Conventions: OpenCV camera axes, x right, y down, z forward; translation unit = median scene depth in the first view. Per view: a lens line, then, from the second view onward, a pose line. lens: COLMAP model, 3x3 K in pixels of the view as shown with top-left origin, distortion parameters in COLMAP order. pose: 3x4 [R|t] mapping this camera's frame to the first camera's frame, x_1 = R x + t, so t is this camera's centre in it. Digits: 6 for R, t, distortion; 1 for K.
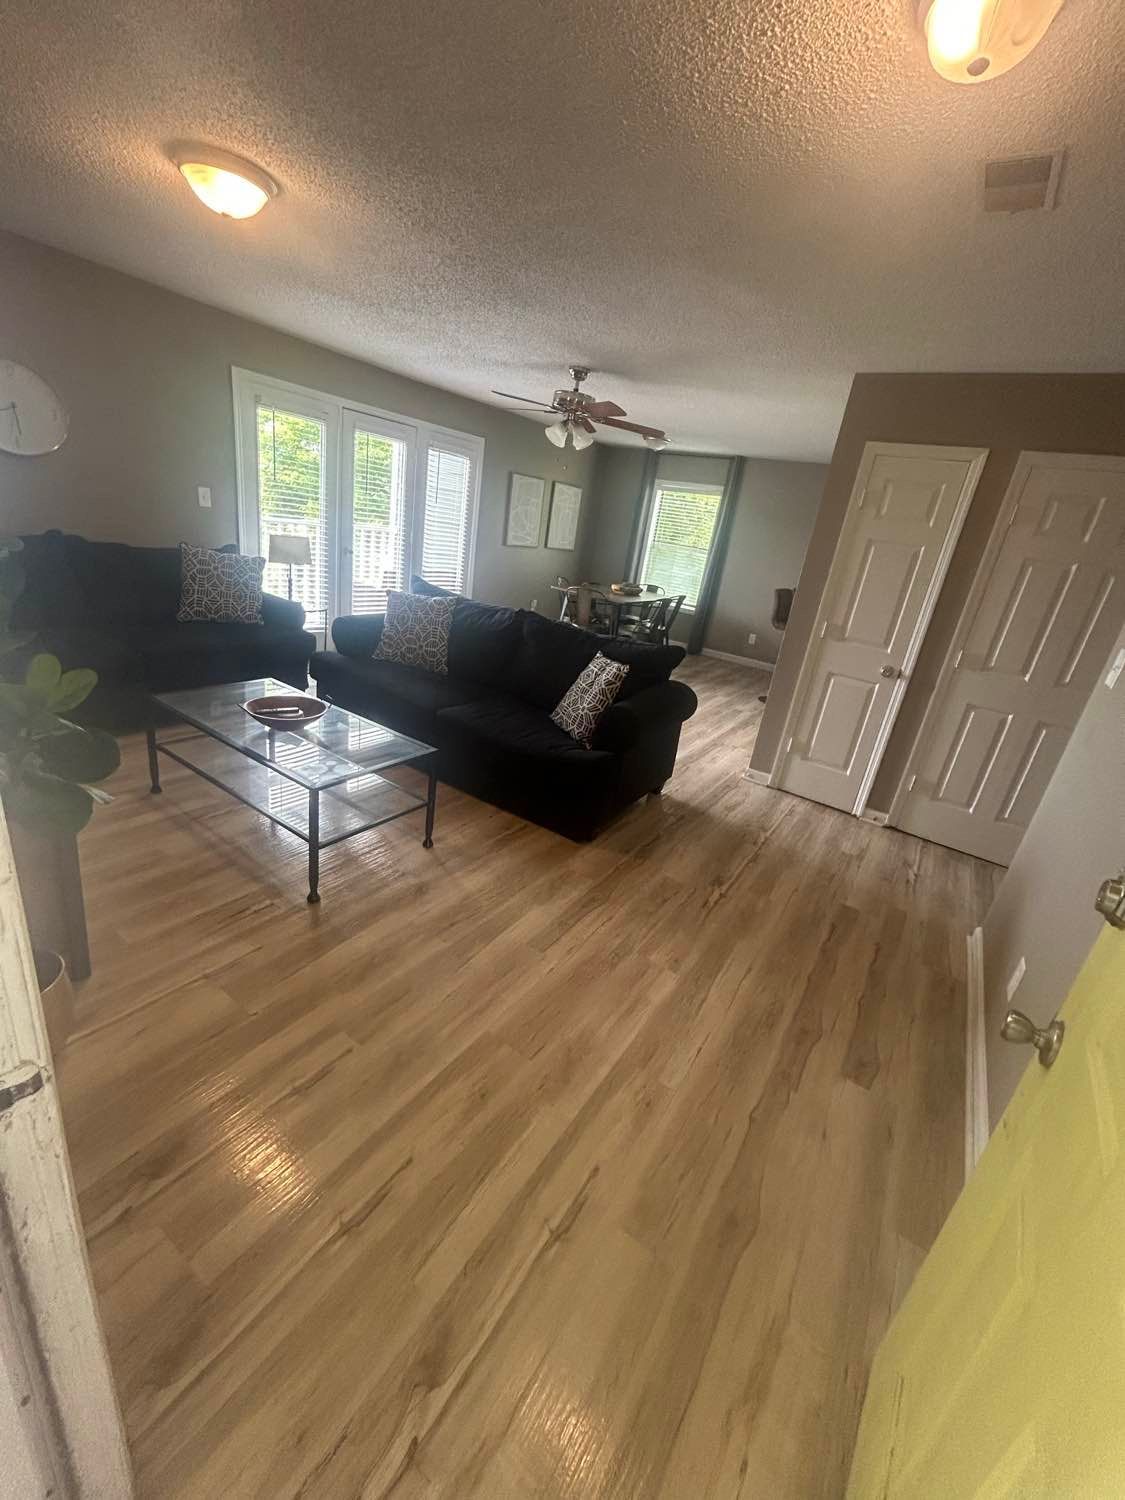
lens RADIAL K [[601.1, 0, 562.5], [0, 601.1, 750.0], [0, 0, 1]] dist [0.030312, -0.000043]
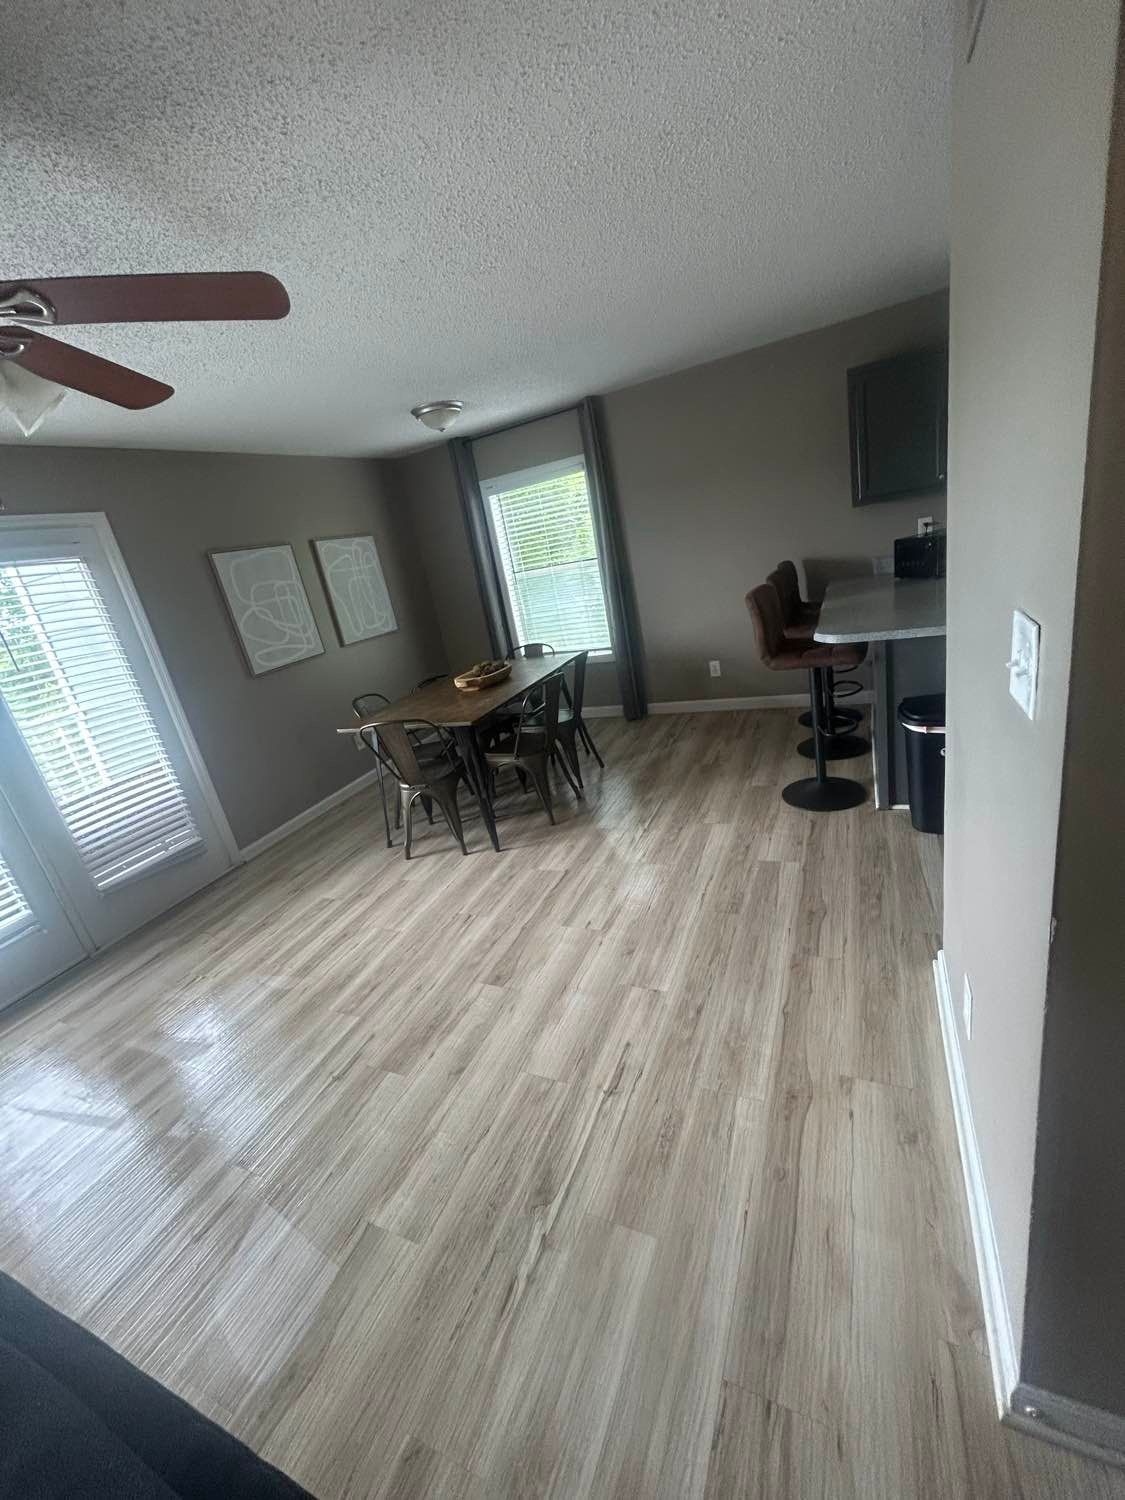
lens RADIAL K [[604.4, 0, 566.0], [0, 604.4, 764.7], [0, 0, 1]] dist [0.002069, 0.000413]
pose [[0.934622, -0.353118, 0.042301, 0.115261], [0.353891, 0.935207, -0.012178, -0.144193], [-0.035260, 0.026352, 0.999031, 0.405604]]
